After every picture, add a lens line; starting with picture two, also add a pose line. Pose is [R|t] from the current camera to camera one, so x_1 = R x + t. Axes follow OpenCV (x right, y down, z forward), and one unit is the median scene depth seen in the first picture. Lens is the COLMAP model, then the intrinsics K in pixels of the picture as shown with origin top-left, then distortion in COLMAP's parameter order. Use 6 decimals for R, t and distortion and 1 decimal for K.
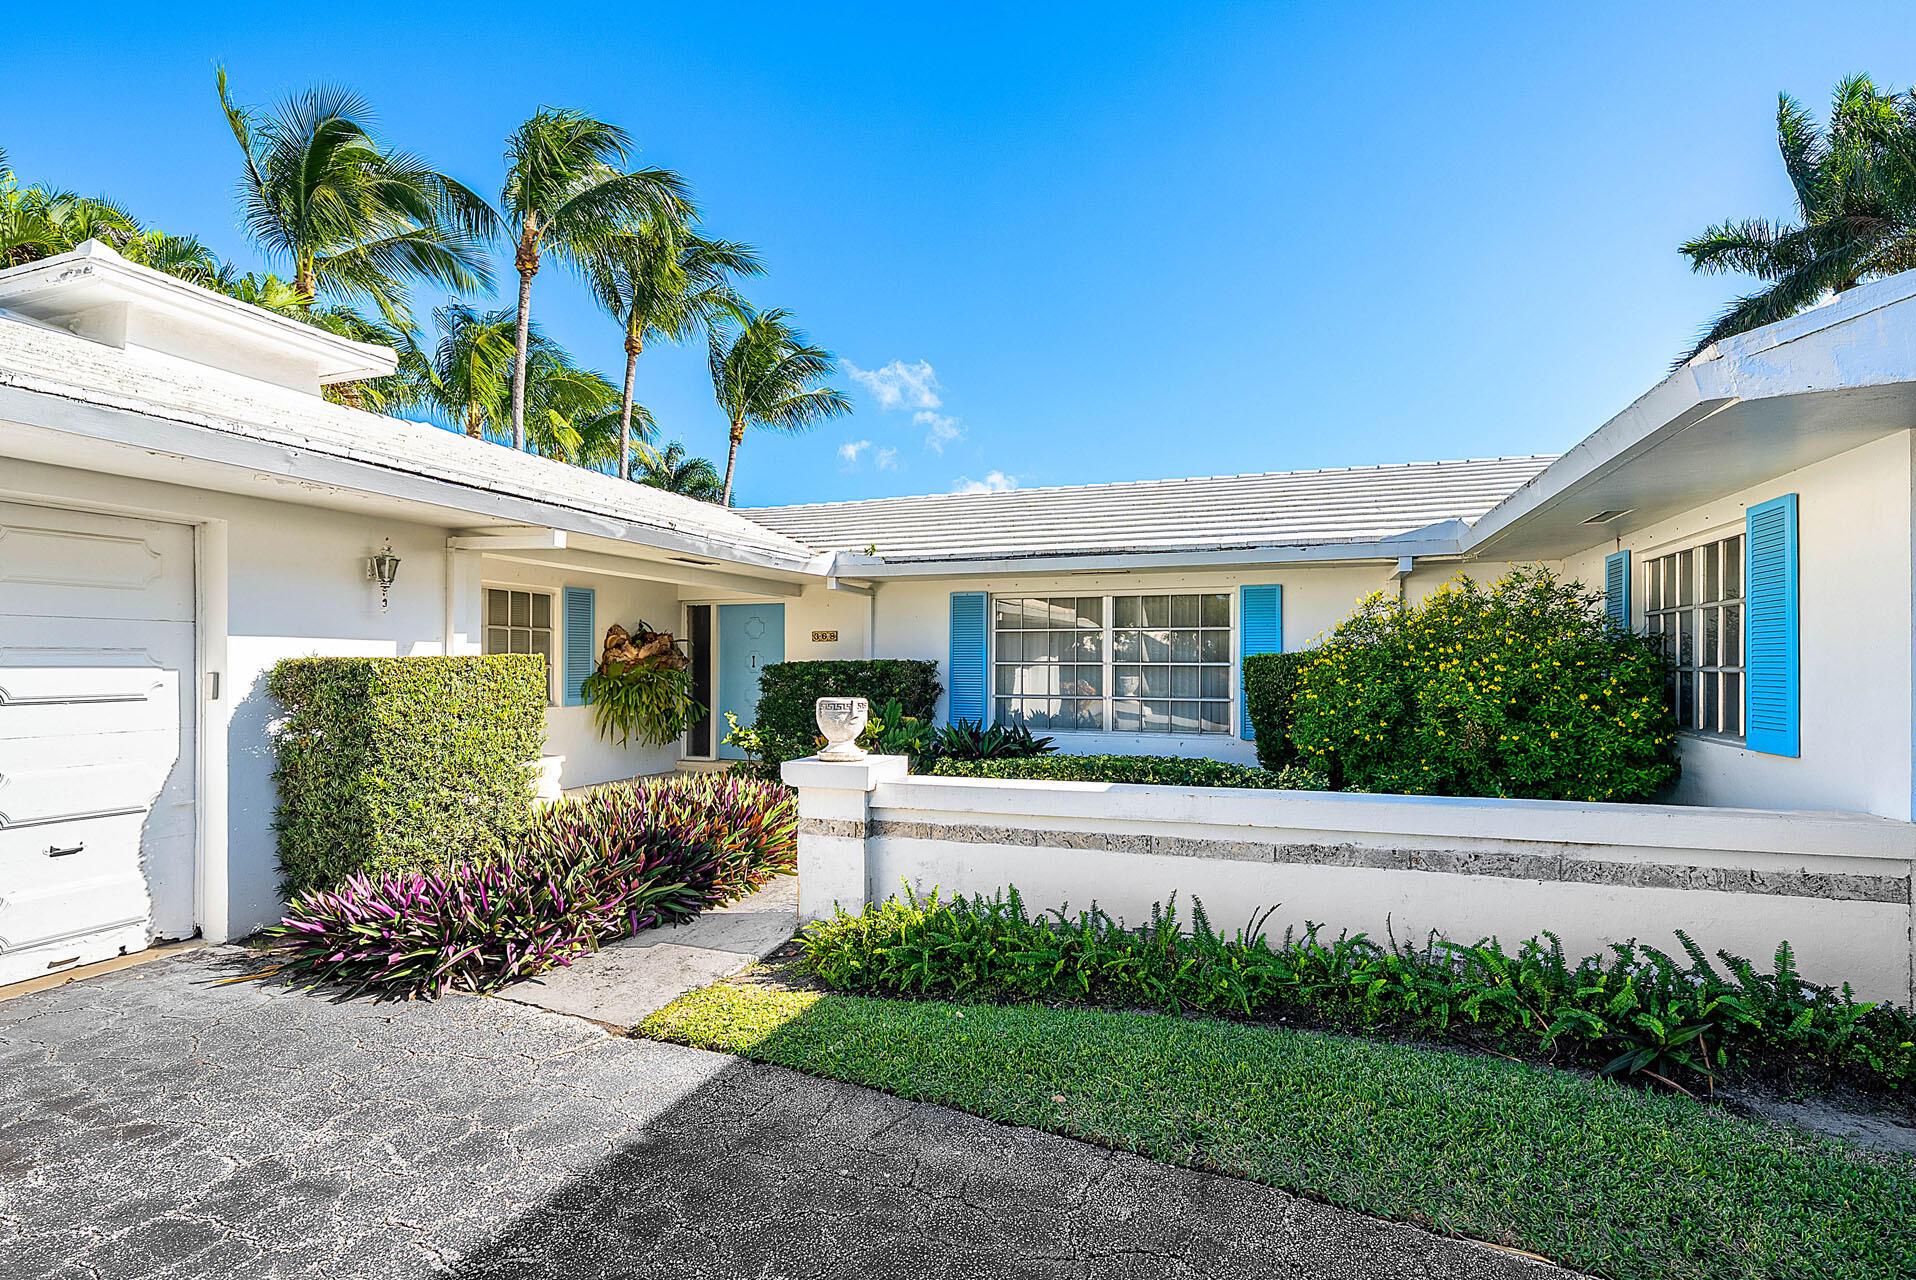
lens RADIAL K [[905.1, 0, 951.0], [0, 905.1, 630.2], [0, 0, 1]] dist [-0.001274, 0.001115]
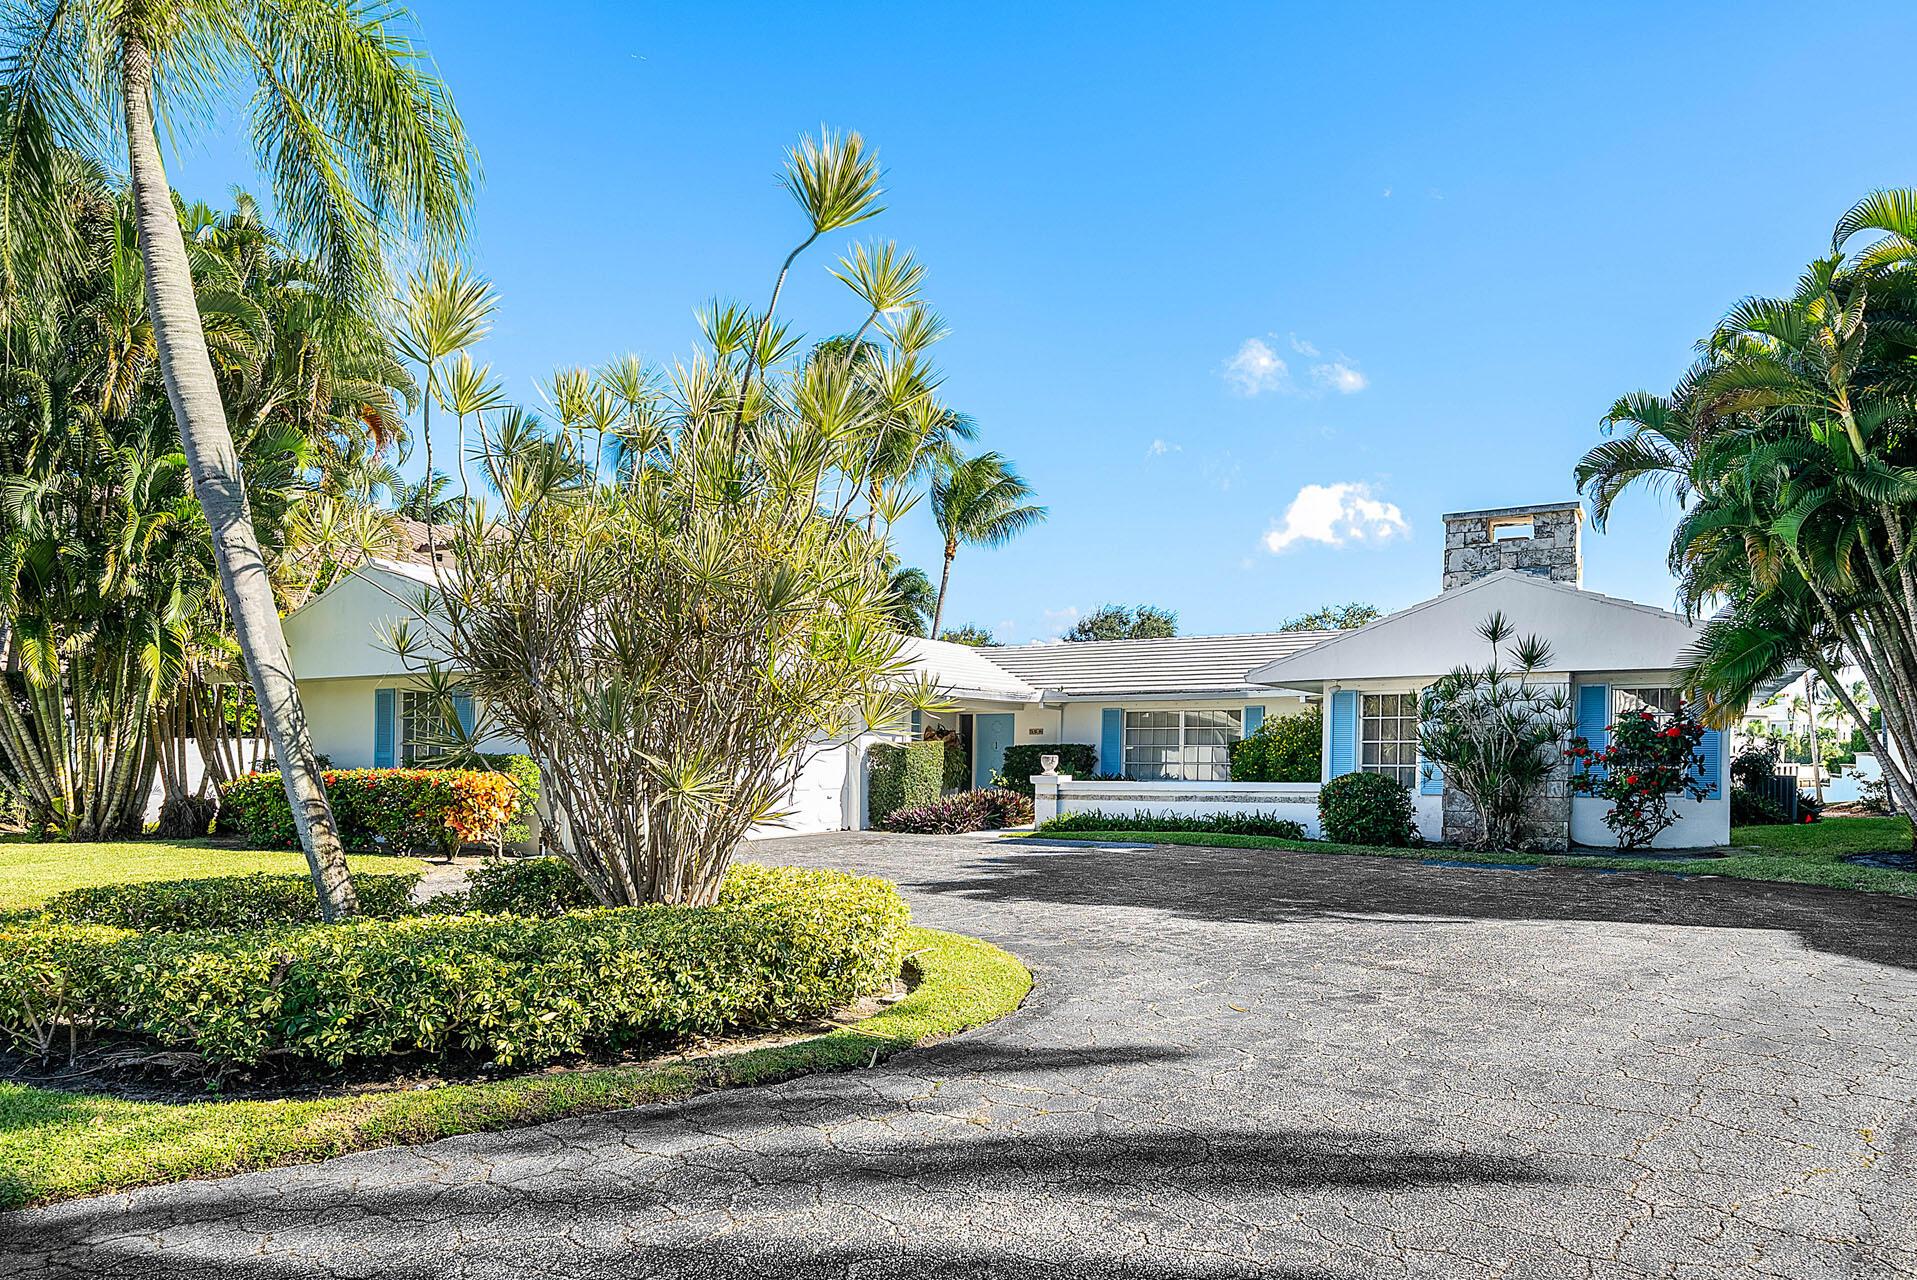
lens RADIAL K [[1271.0, 0, 944.7], [0, 1271.0, 791.1], [0, 0, 1]] dist [-0.000274, -0.003553]
pose [[0.982346, 0.006426, -0.186964, 0.186610], [0.006095, 0.997780, 0.066320, -0.051080], [0.186975, -0.066289, 0.980126, -1.822599]]
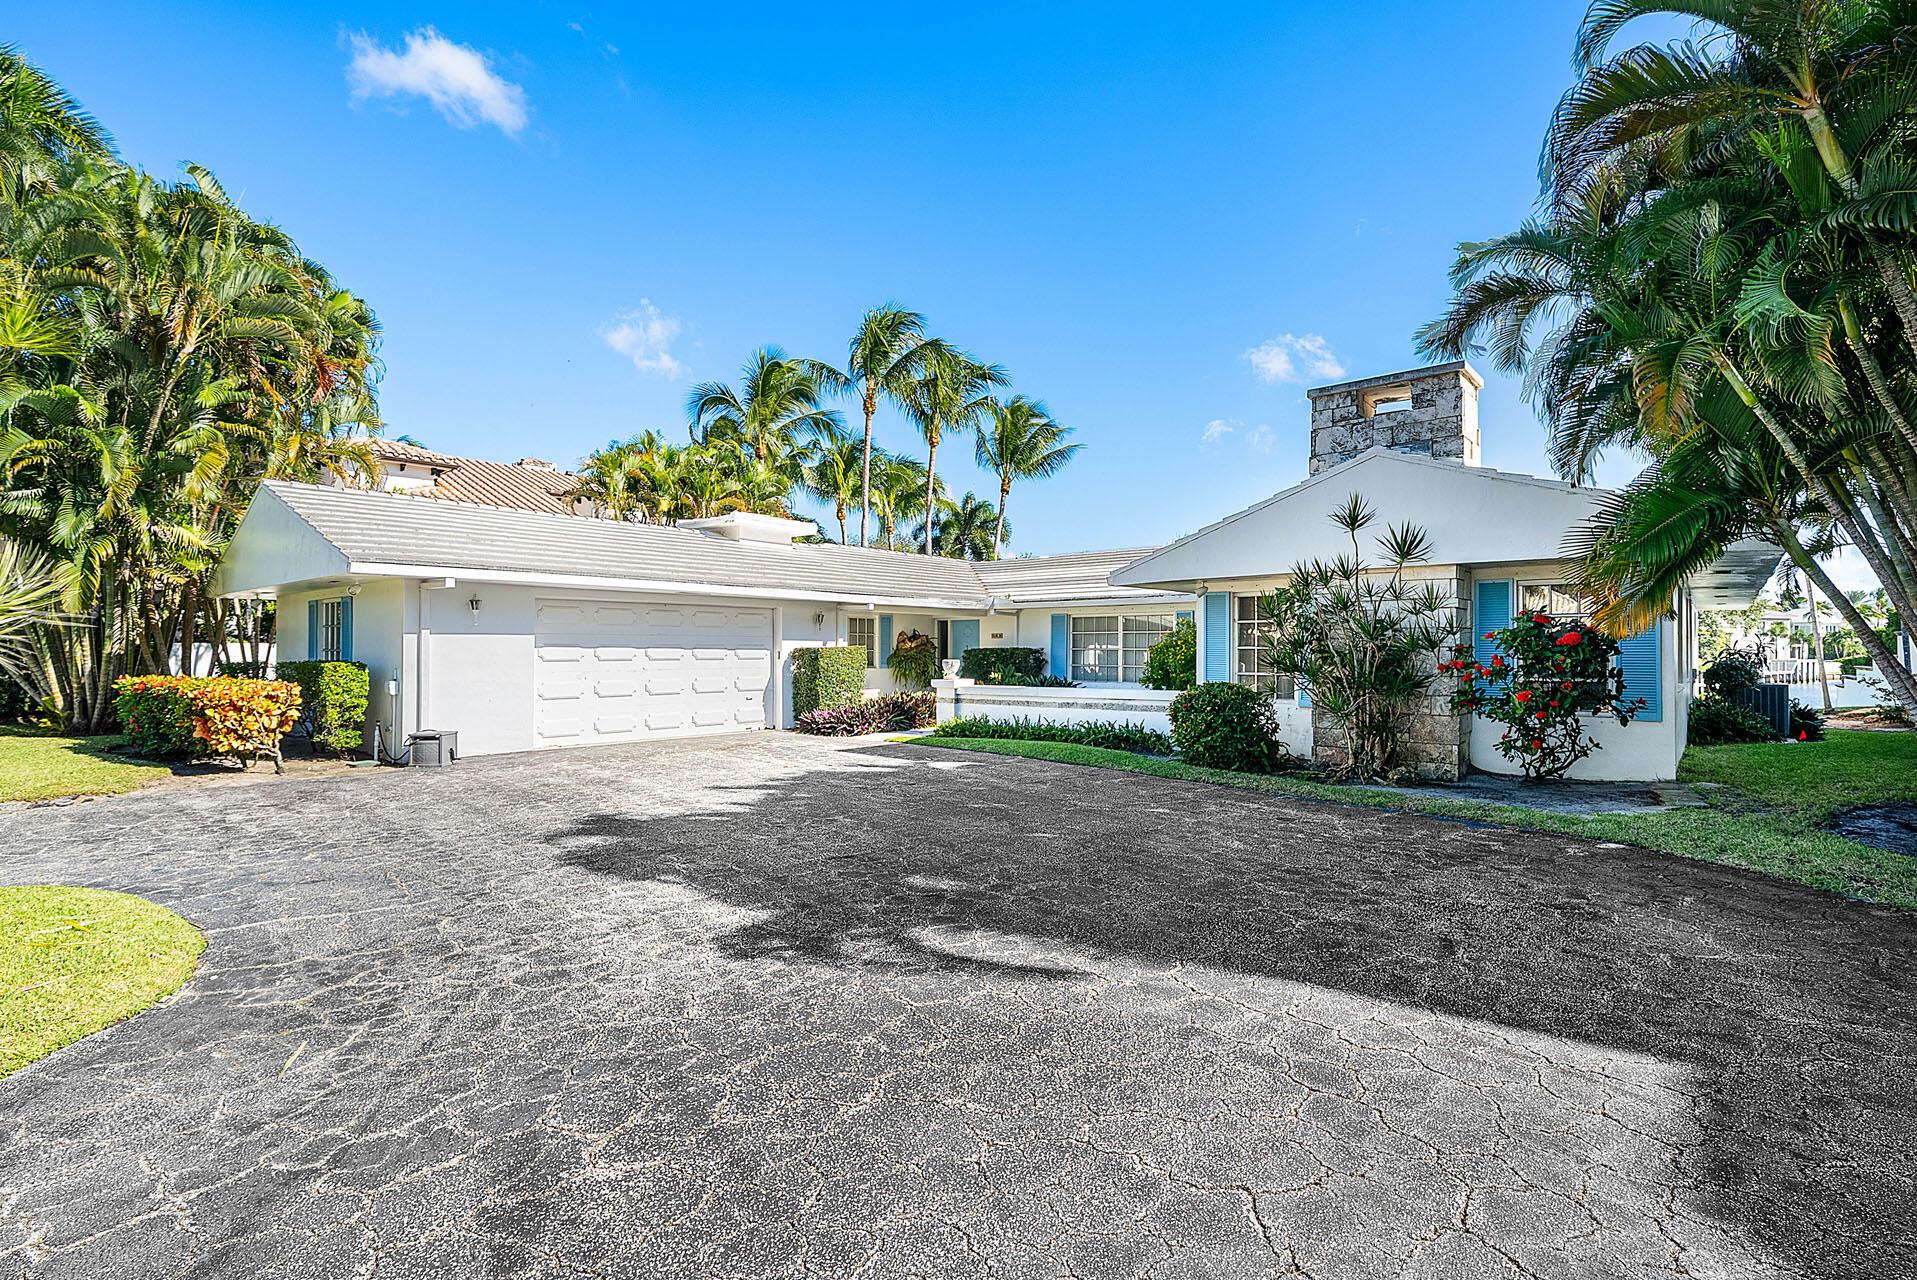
lens RADIAL K [[905.6, 0, 949.9], [0, 905.6, 651.2], [0, 0, 1]] dist [-0.001274, 0.001115]
pose [[0.933918, 0.001864, -0.357483, 0.554838], [0.012562, 0.999198, 0.038027, -0.041505], [0.357267, -0.040005, 0.933145, -1.069720]]
